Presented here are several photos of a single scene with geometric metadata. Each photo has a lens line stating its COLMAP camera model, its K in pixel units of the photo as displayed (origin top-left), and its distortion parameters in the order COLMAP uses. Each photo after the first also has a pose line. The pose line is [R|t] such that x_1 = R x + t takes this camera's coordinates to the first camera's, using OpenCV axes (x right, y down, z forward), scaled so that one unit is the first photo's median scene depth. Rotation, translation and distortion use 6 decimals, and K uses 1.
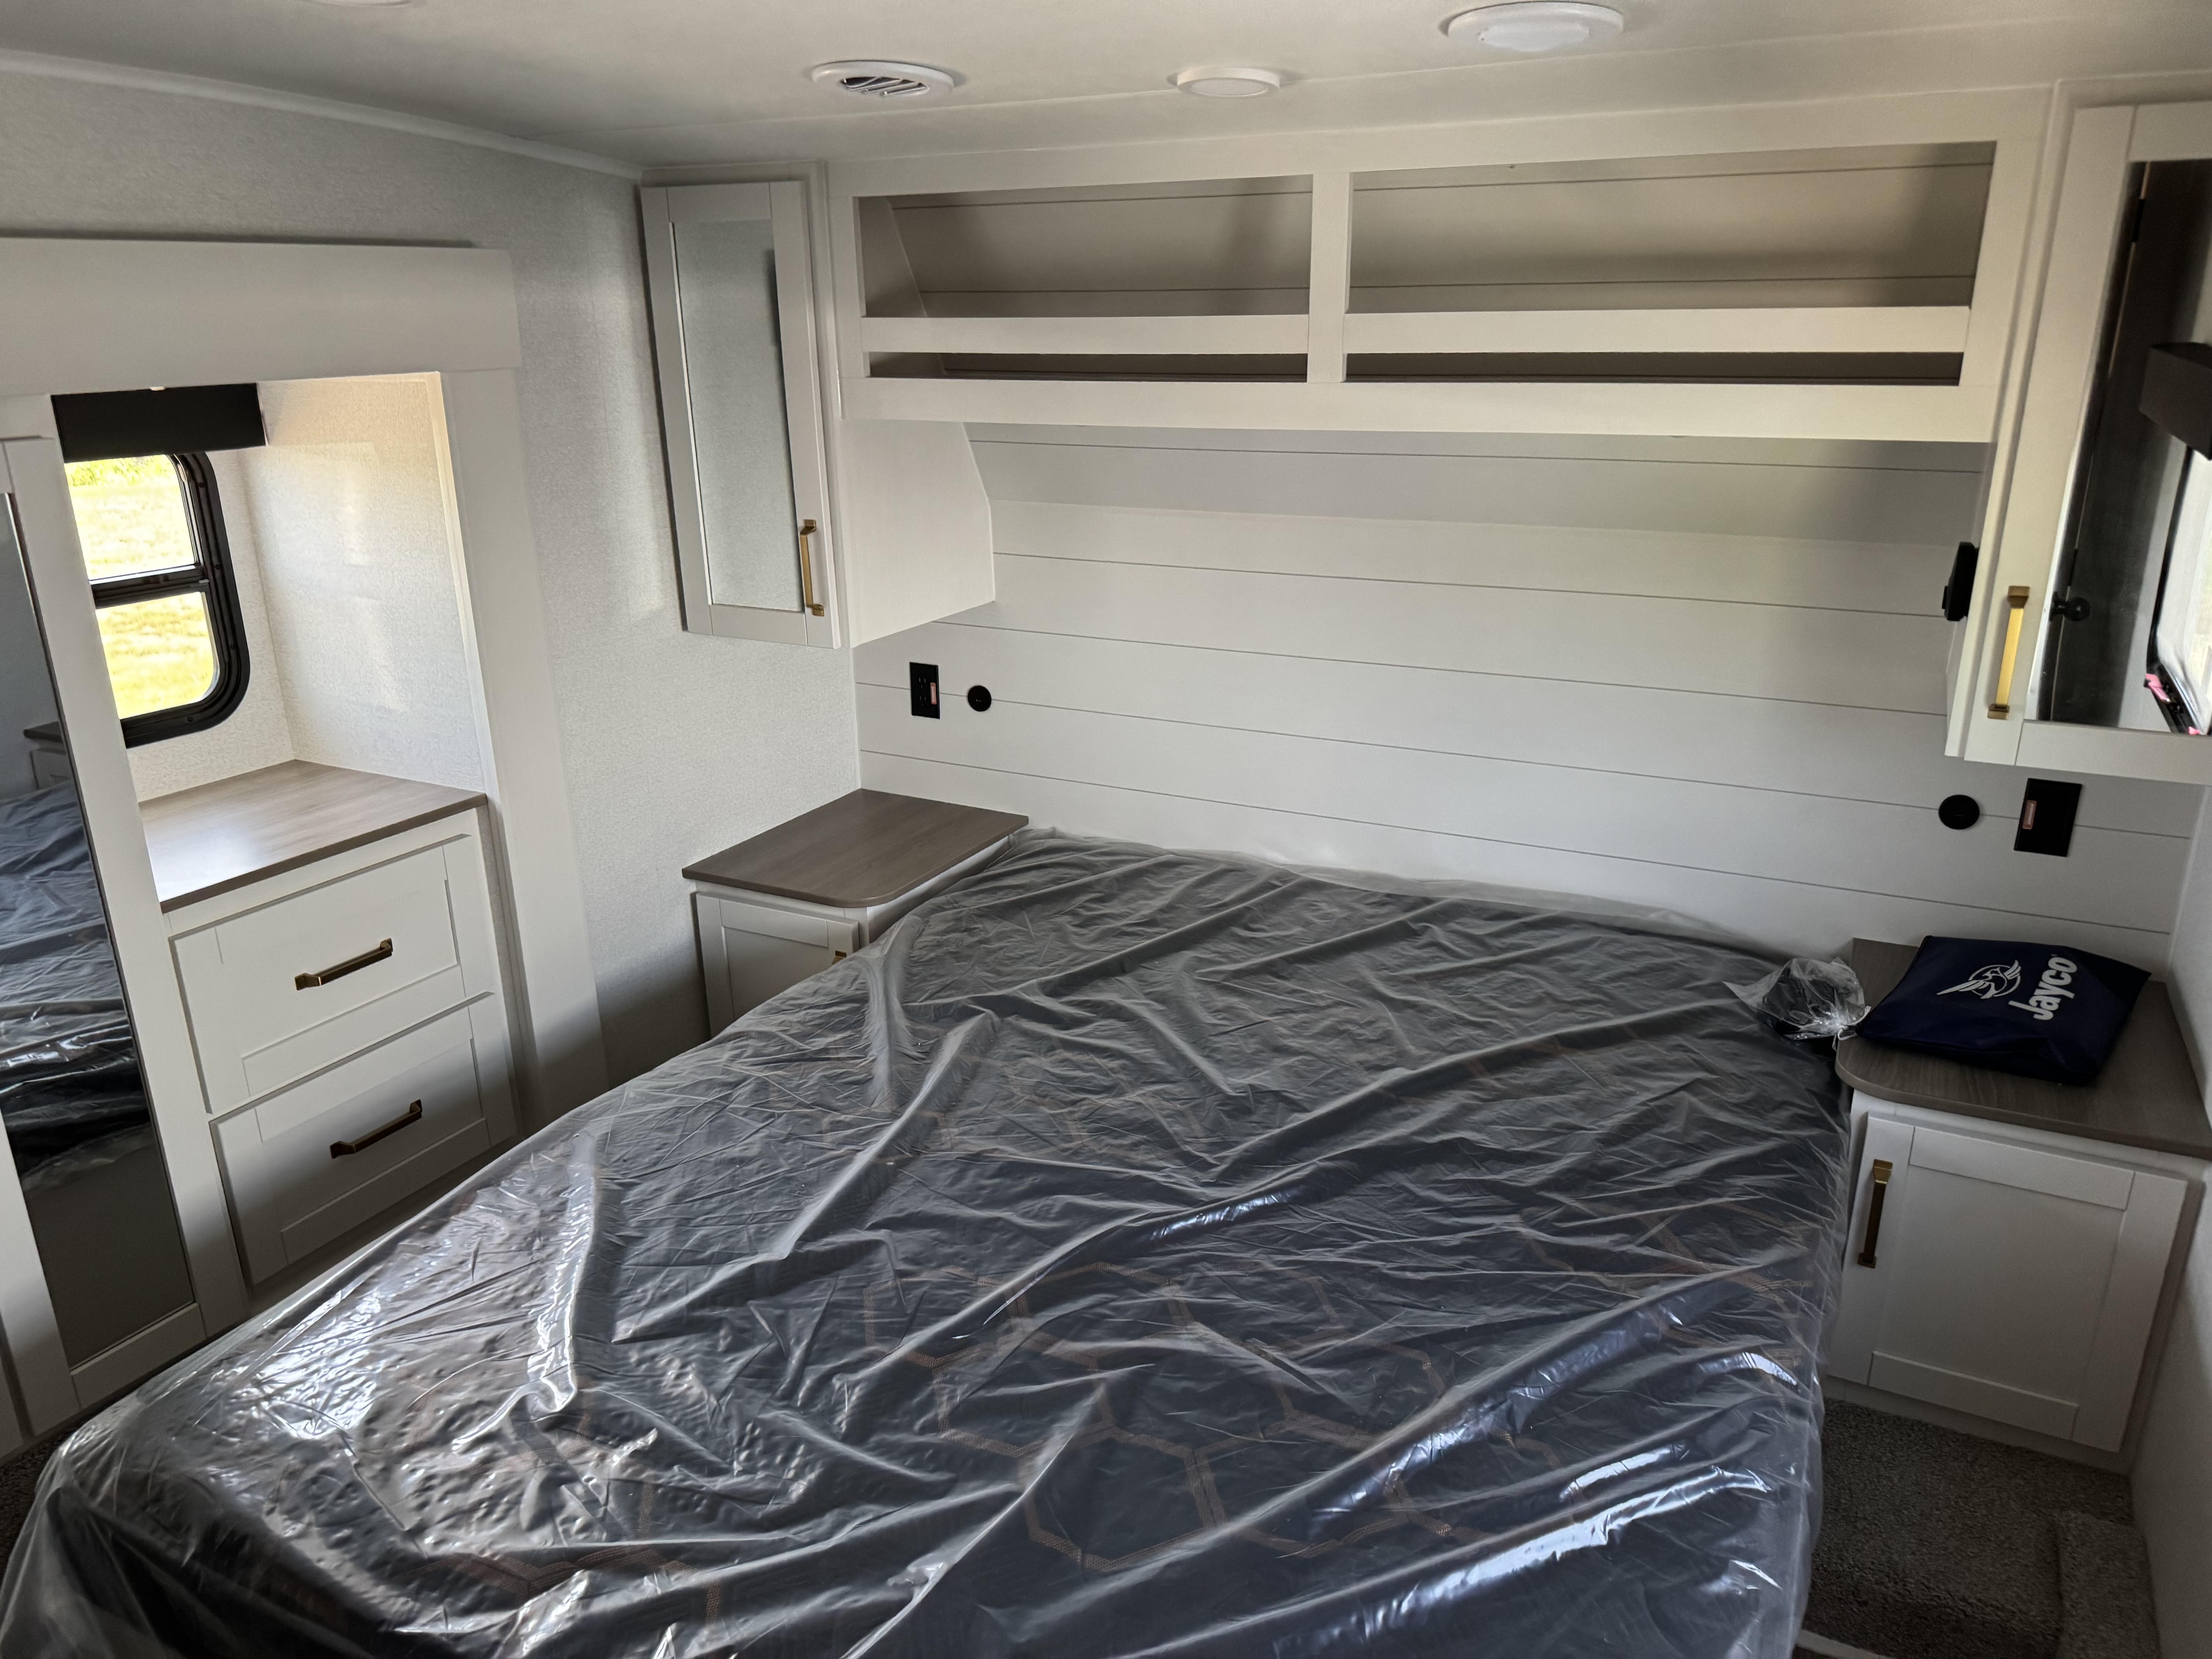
lens RADIAL K [[1556.2, 0, 1111.9], [0, 1556.2, 829.8], [0, 0, 1]] dist [0.010635, -0.028334]
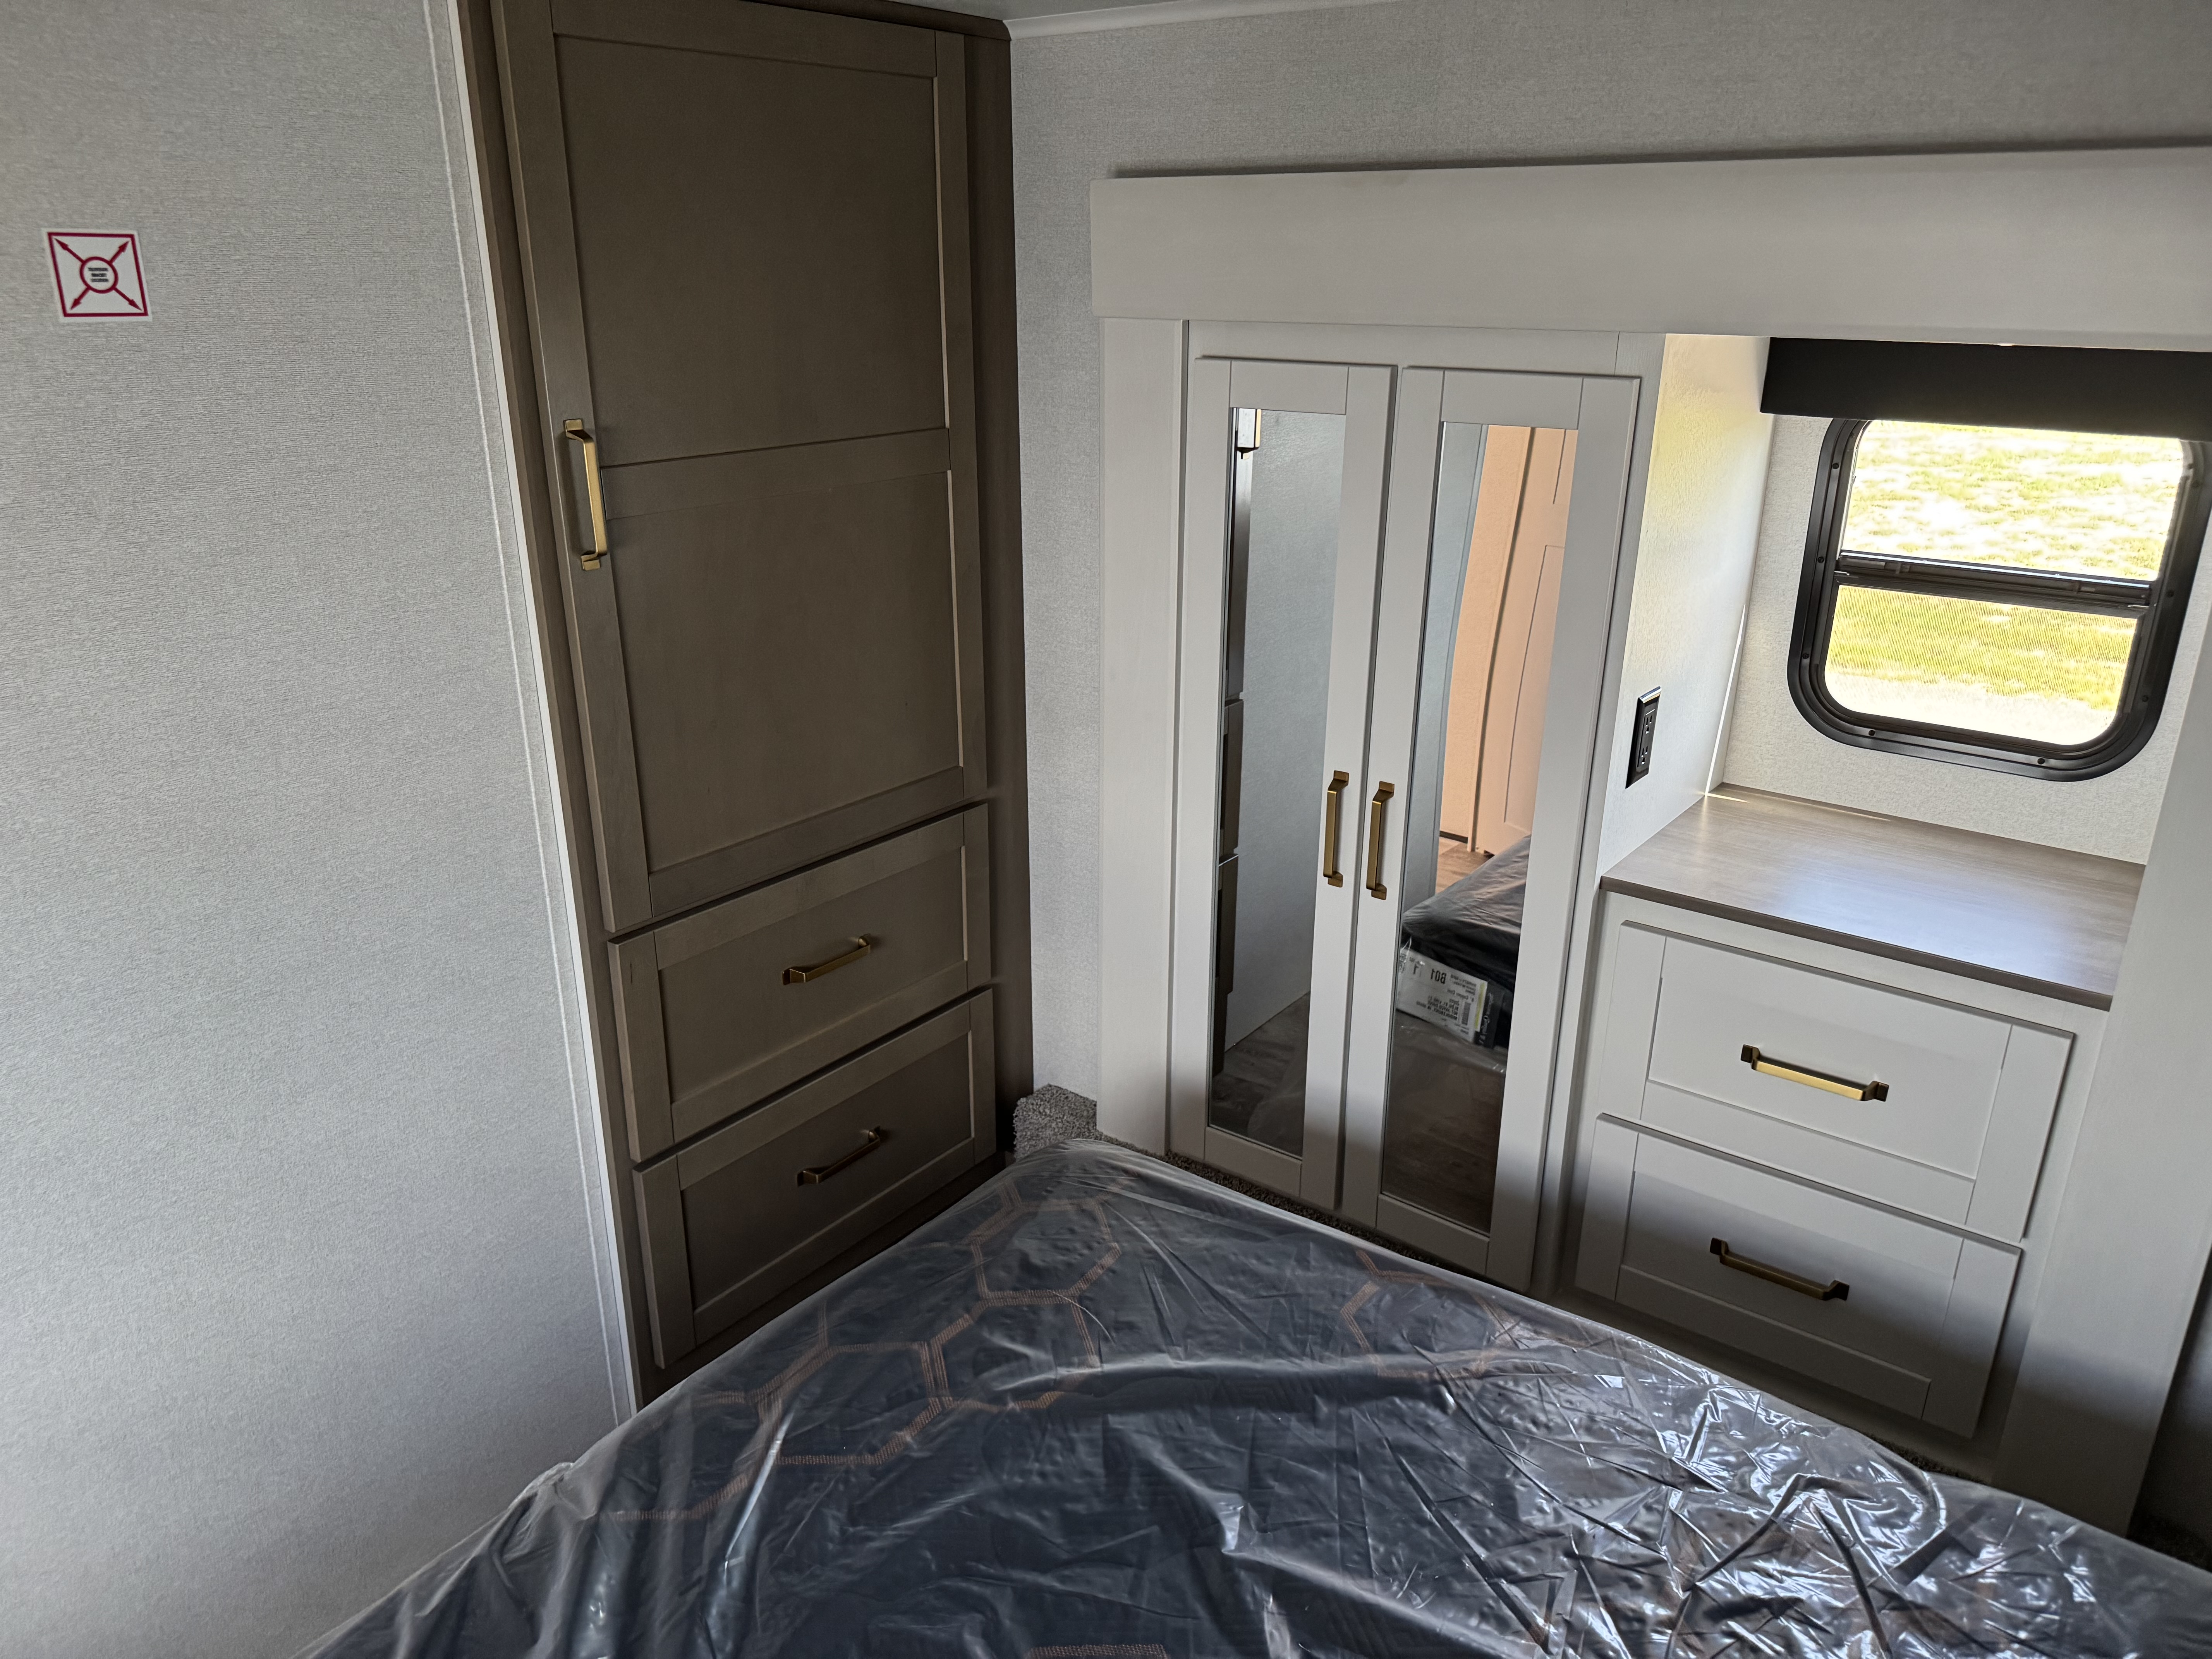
lens RADIAL K [[1556.2, 0, 1107.1], [0, 1556.2, 834.1], [0, 0, 1]] dist [0.010635, -0.028334]
pose [[-0.175104, 0.339625, -0.924118, 0.332933], [-0.319800, 0.868104, 0.379636, -0.253849], [0.931164, 0.362008, -0.043396, 0.798306]]
